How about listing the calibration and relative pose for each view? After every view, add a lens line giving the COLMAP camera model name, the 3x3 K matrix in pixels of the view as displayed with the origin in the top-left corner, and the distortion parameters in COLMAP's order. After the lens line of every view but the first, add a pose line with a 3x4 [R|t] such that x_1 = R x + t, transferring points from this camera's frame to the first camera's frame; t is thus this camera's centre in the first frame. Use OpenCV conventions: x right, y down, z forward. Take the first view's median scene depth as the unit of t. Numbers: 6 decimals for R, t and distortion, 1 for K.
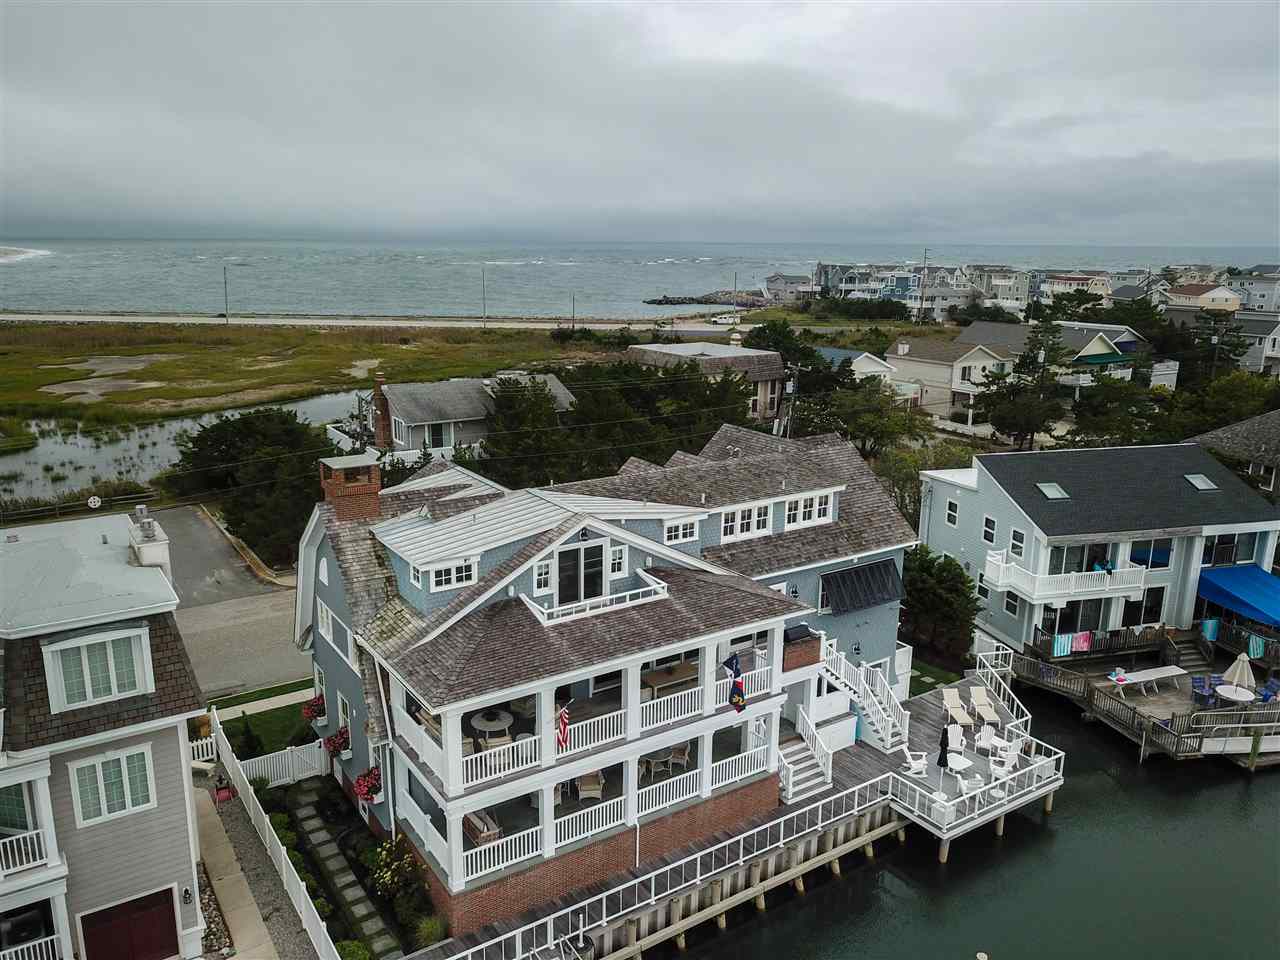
lens RADIAL K [[962.5, 0, 636.2], [0, 962.5, 478.1], [0, 0, 1]] dist [0.010114, 0.001375]
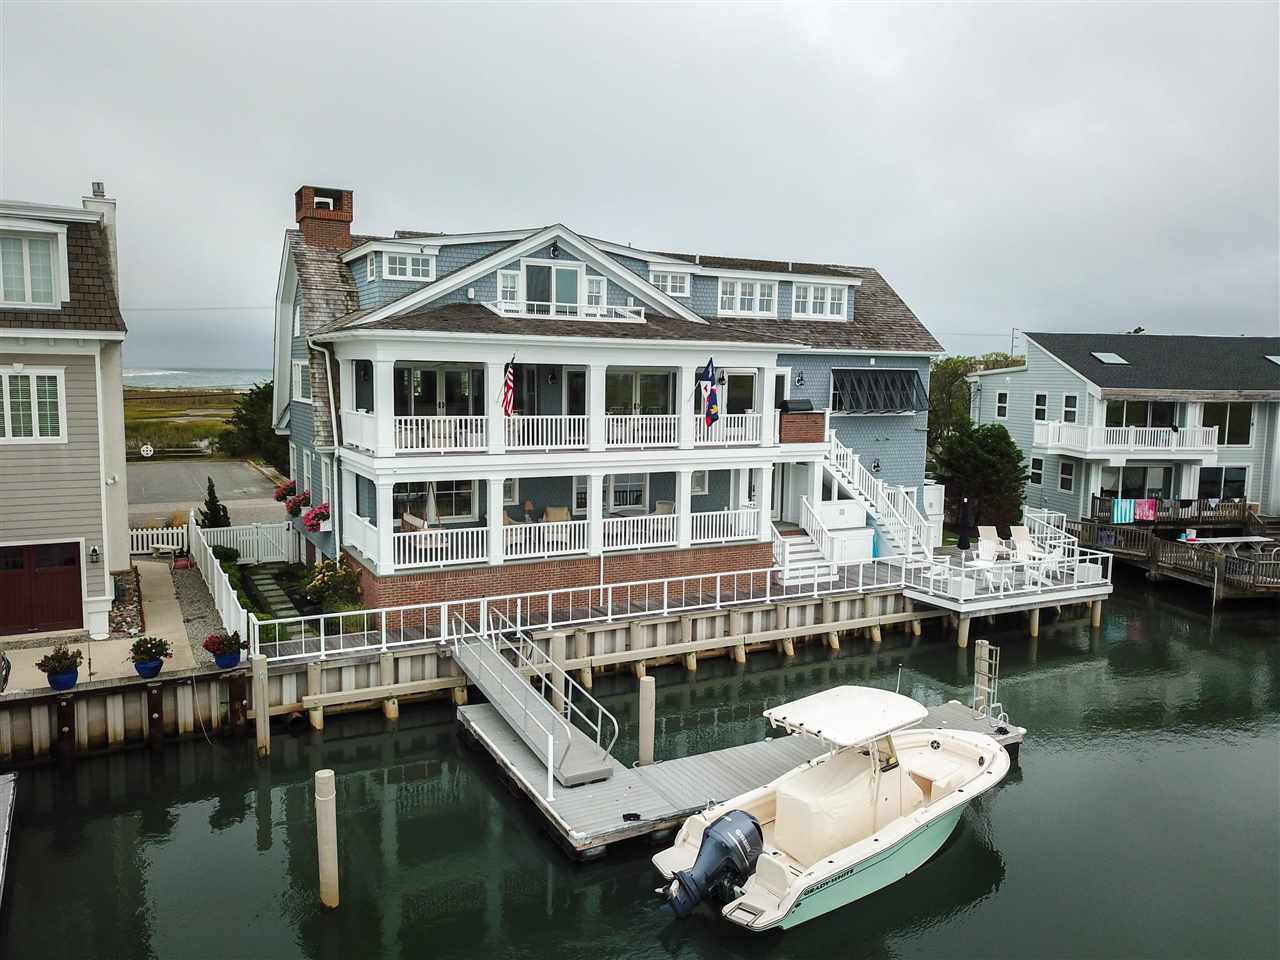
lens RADIAL K [[962.5, 0, 636.2], [0, 962.5, 478.1], [0, 0, 1]] dist [0.010114, 0.001375]
pose [[0.995279, 0.013838, -0.096068, 0.099910], [-0.025890, 0.991772, -0.125370, 0.336256], [0.093543, 0.127266, 0.987448, 0.094232]]
